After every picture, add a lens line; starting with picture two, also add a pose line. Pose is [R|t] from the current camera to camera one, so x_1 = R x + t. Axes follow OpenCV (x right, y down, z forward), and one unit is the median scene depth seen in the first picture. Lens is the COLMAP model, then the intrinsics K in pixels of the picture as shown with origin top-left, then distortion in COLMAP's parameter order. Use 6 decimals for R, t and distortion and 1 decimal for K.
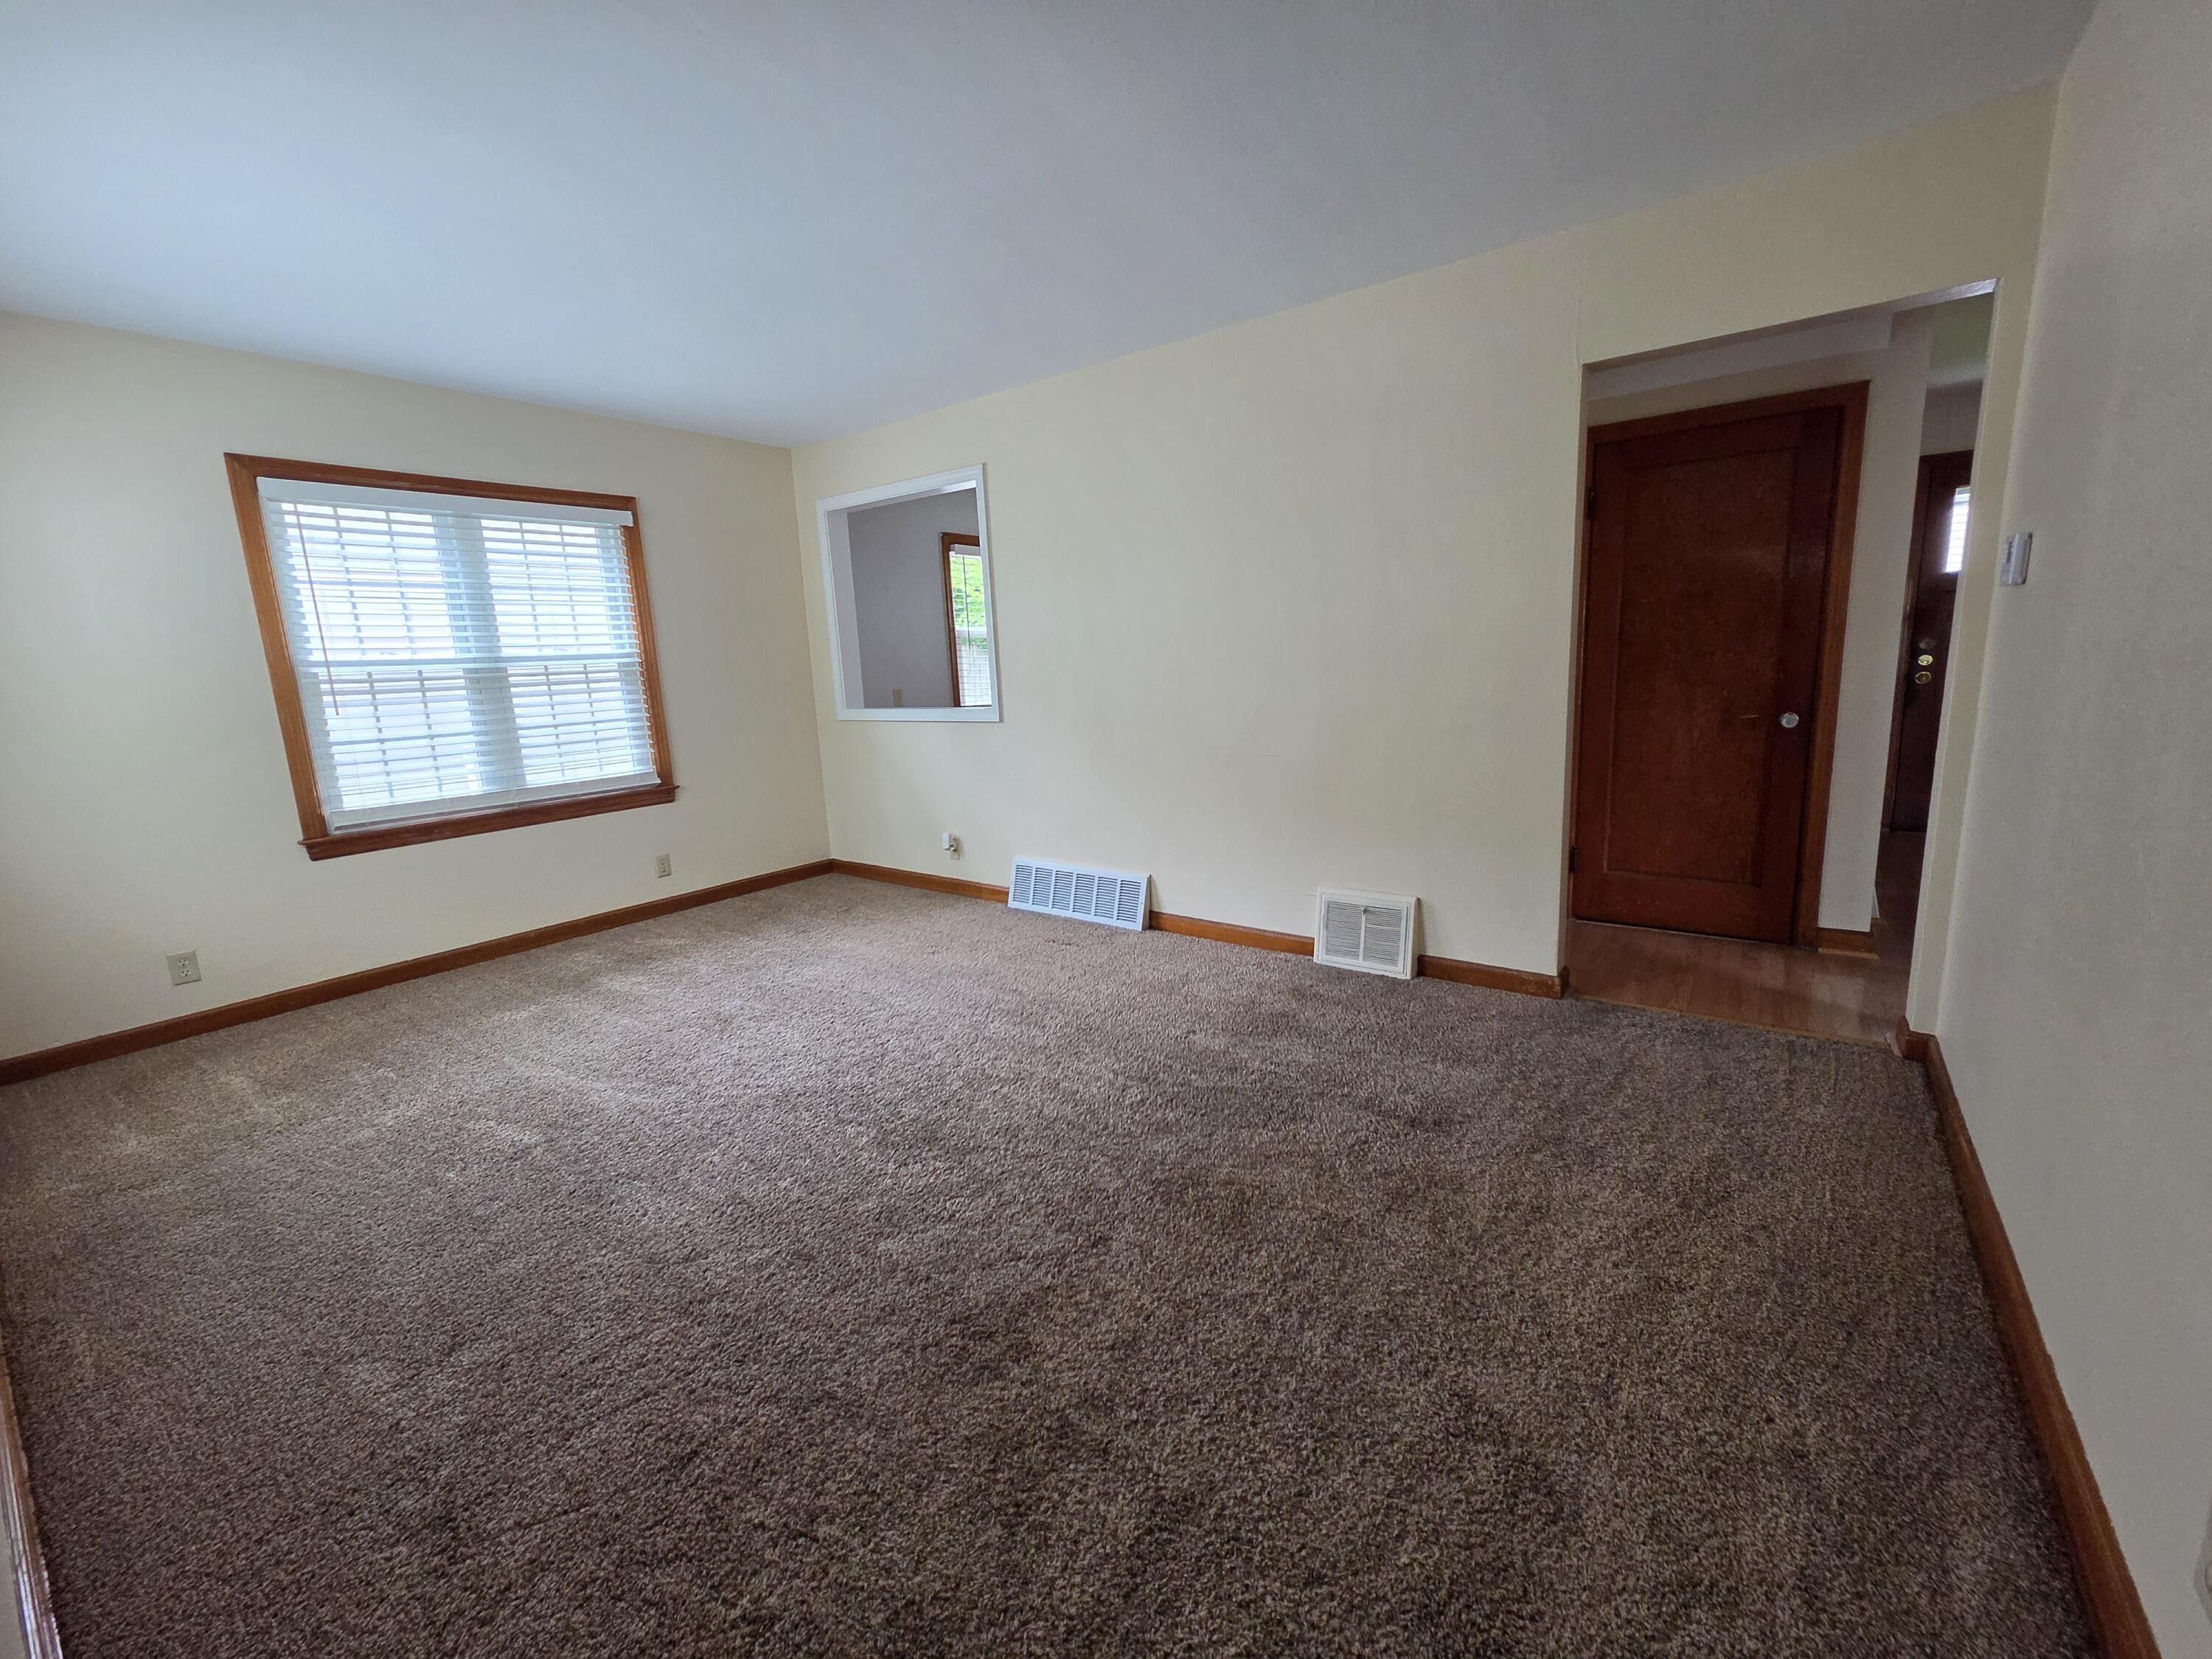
lens RADIAL K [[903.9, 0, 1108.0], [0, 903.9, 826.3], [0, 0, 1]] dist [0.001783, 0.001186]
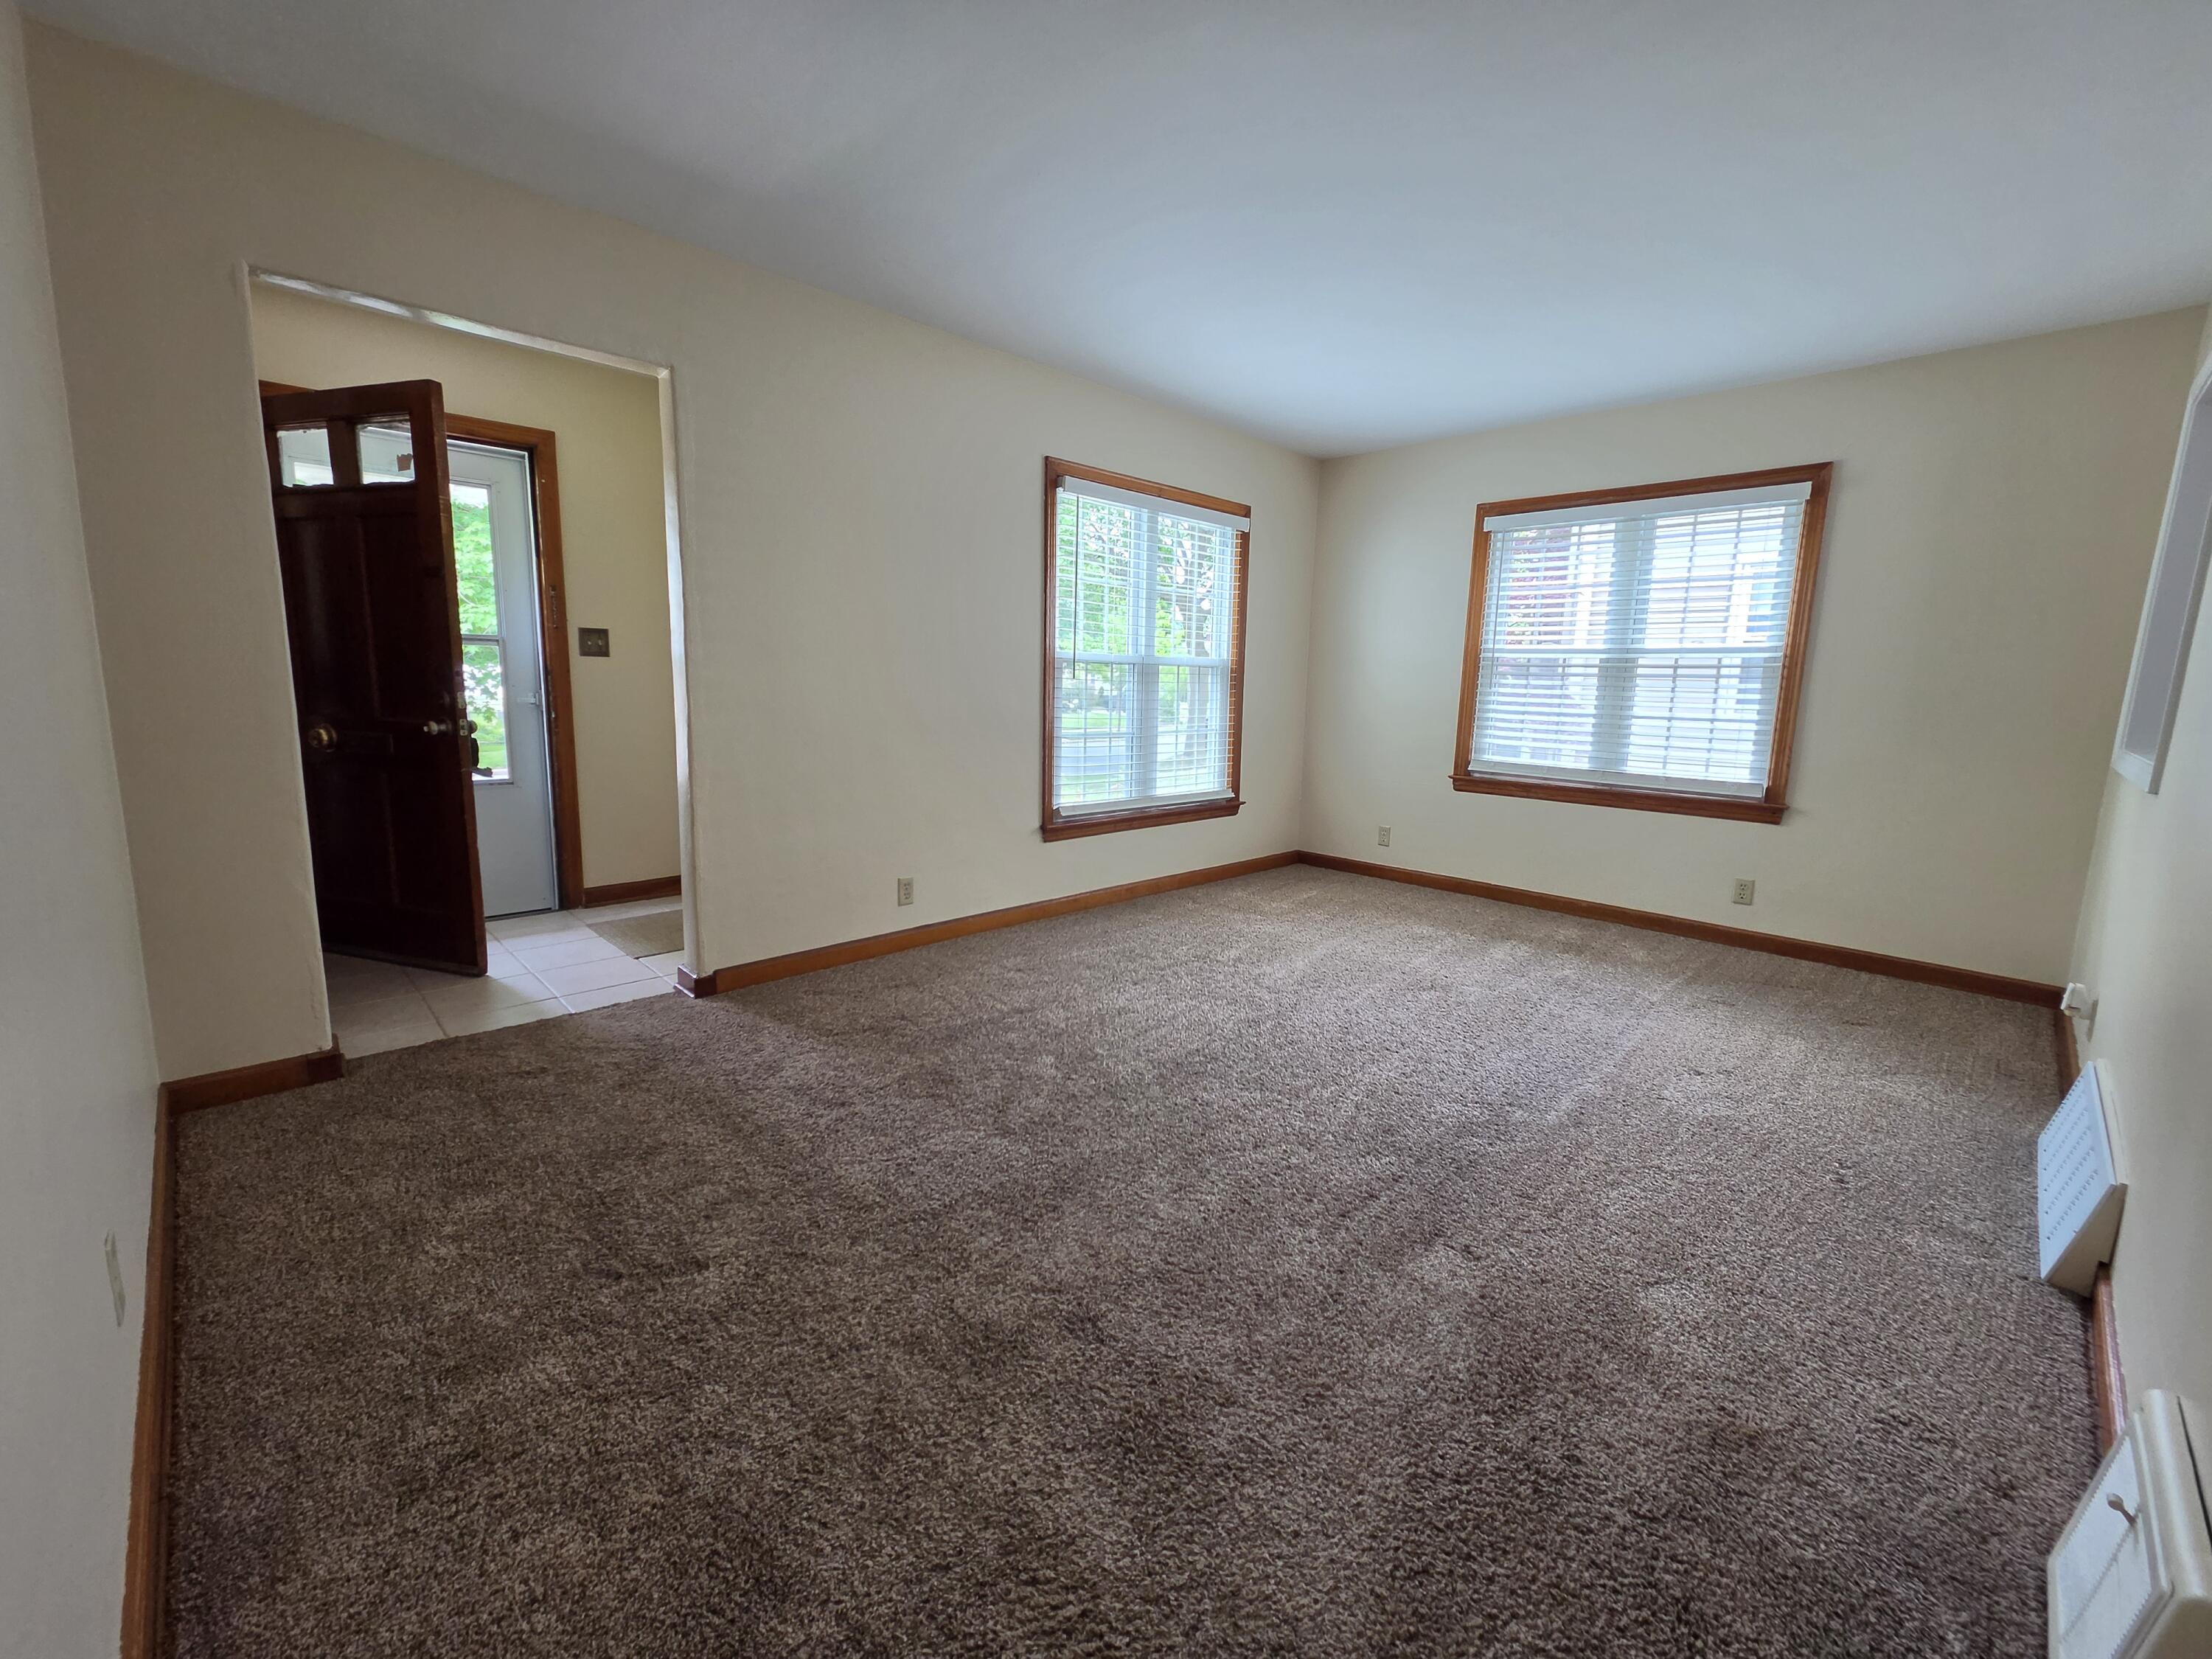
lens RADIAL K [[903.9, 0, 1102.7], [0, 903.9, 823.0], [0, 0, 1]] dist [0.001783, 0.001186]
pose [[-0.151046, 0.199818, -0.968121, 0.616975], [-0.204557, 0.951841, 0.228373, -0.132676], [0.967131, 0.232531, -0.102898, 0.685852]]
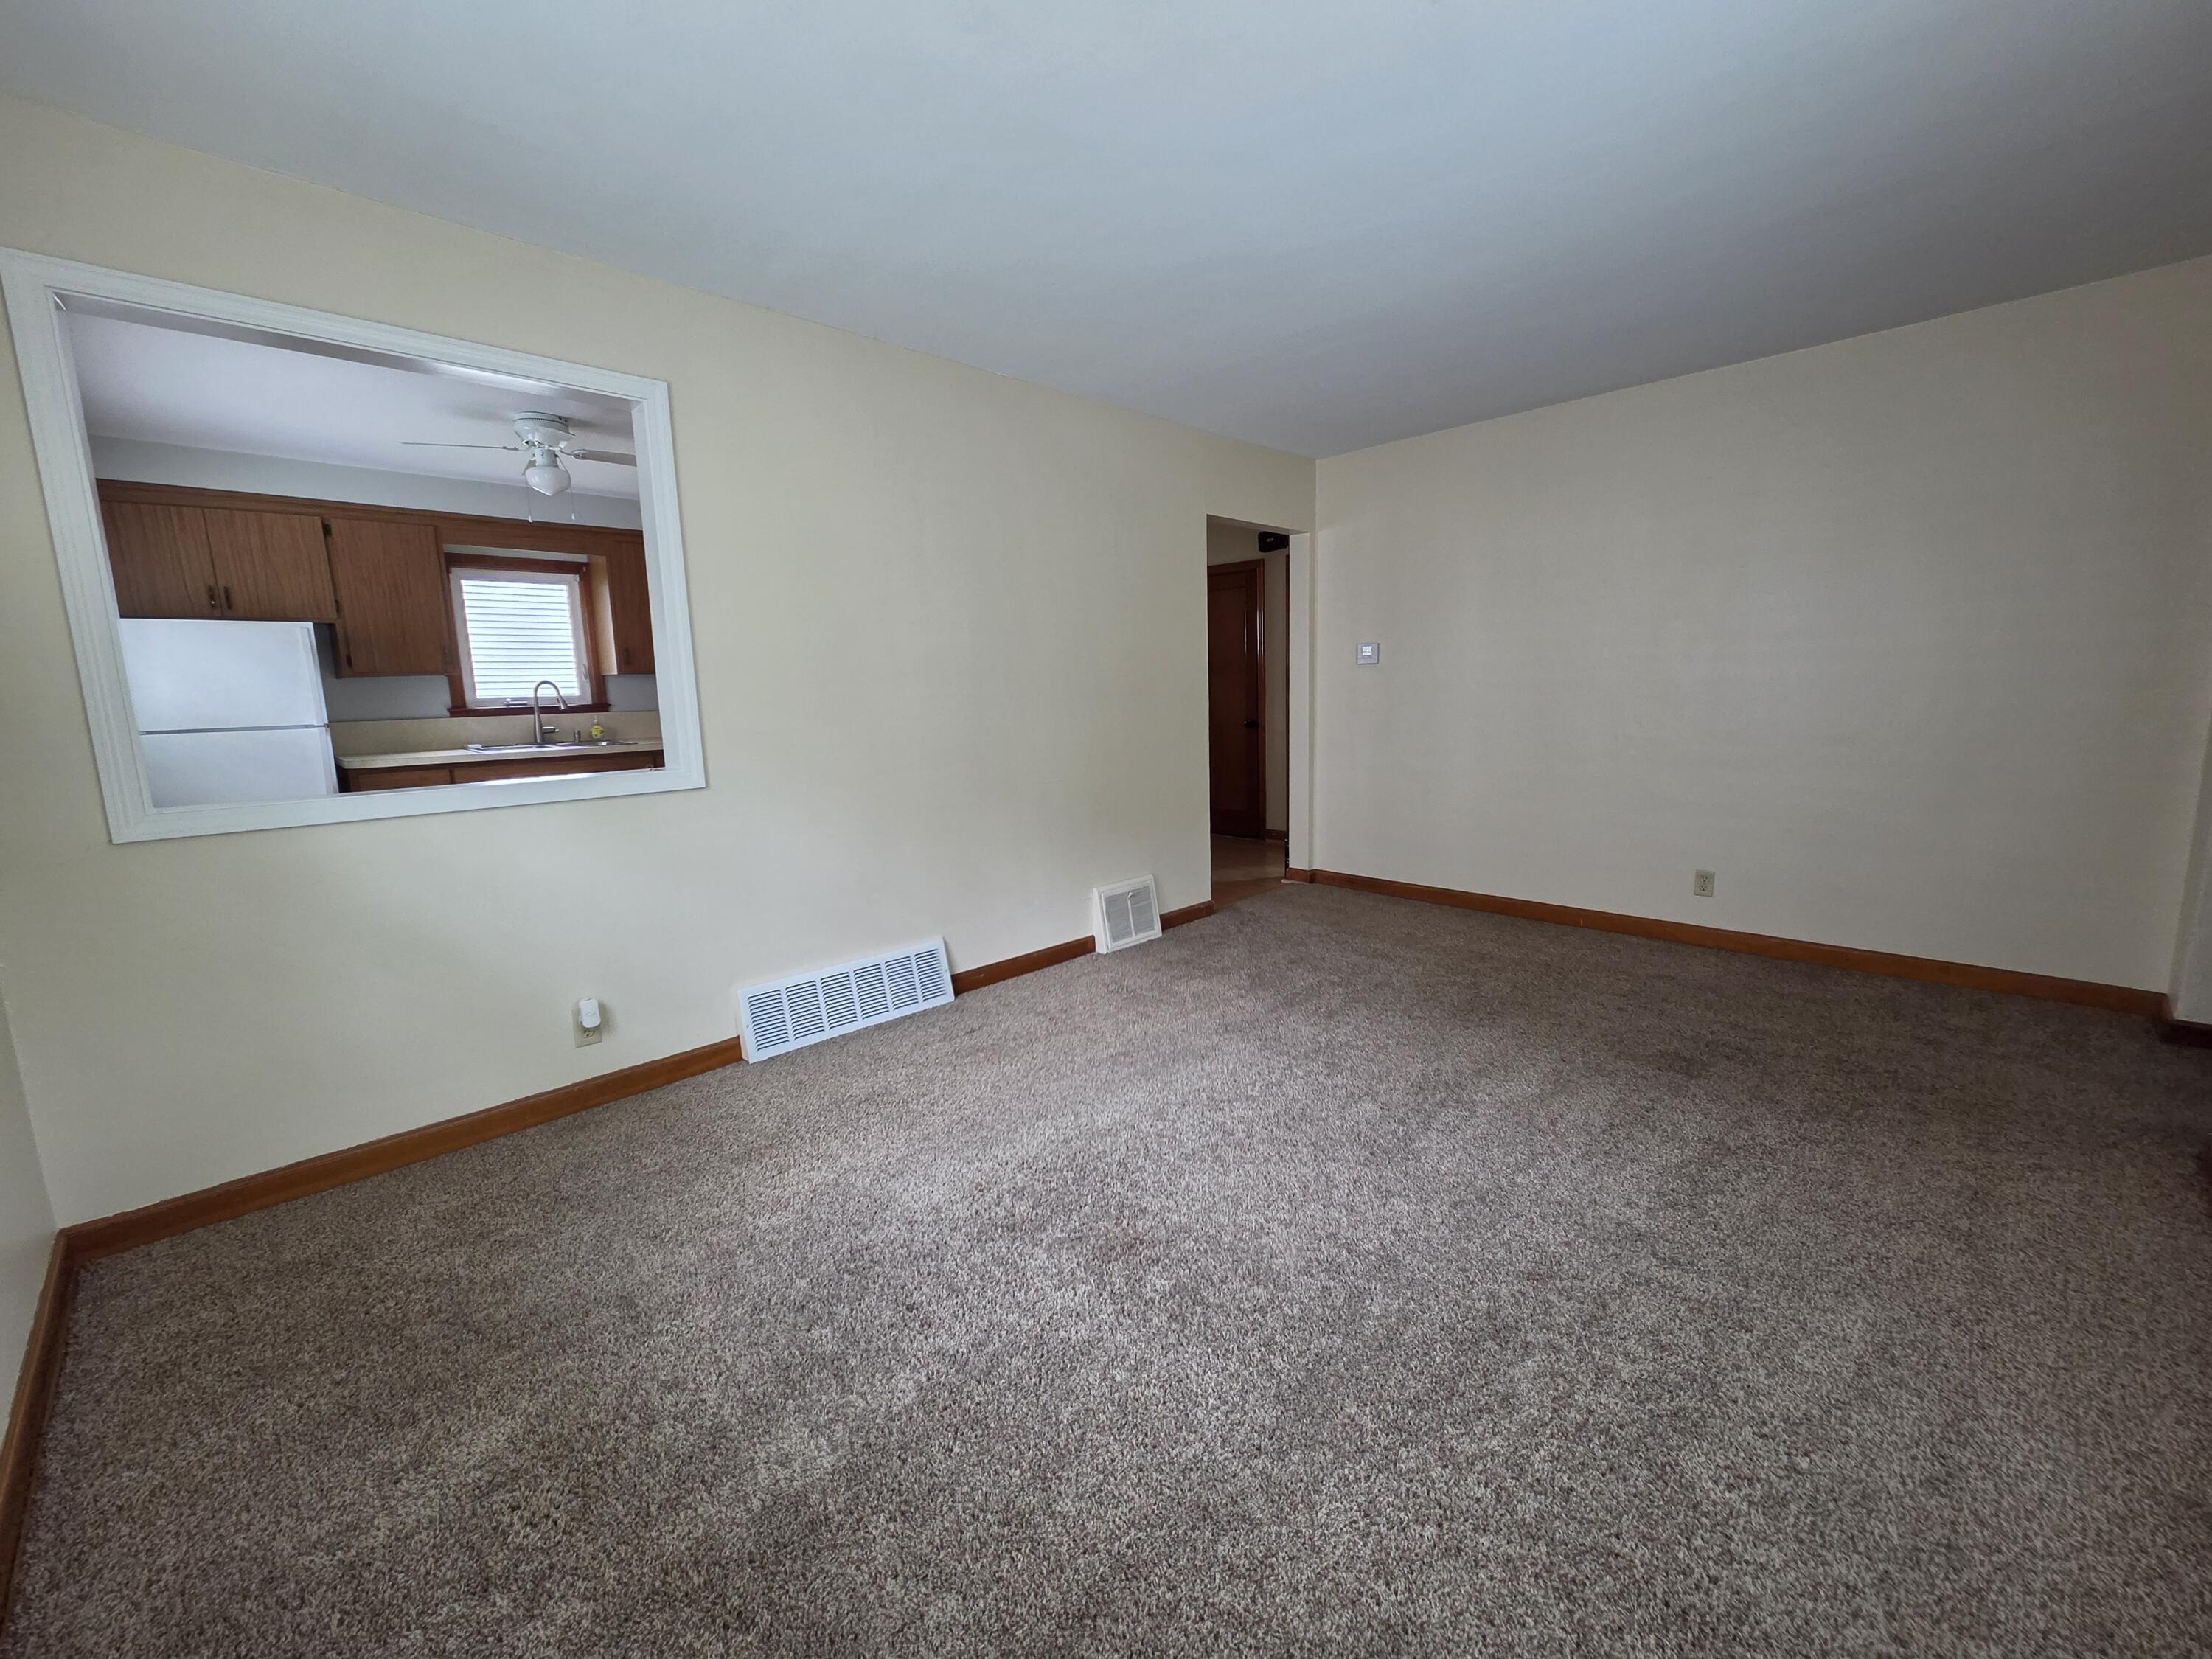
lens RADIAL K [[903.9, 0, 1112.2], [0, 903.9, 824.6], [0, 0, 1]] dist [0.001783, 0.001186]
pose [[0.150520, -0.113606, 0.982058, -0.978395], [0.203488, 0.975664, 0.081678, -0.113910], [-0.967438, 0.187543, 0.169975, 0.839635]]
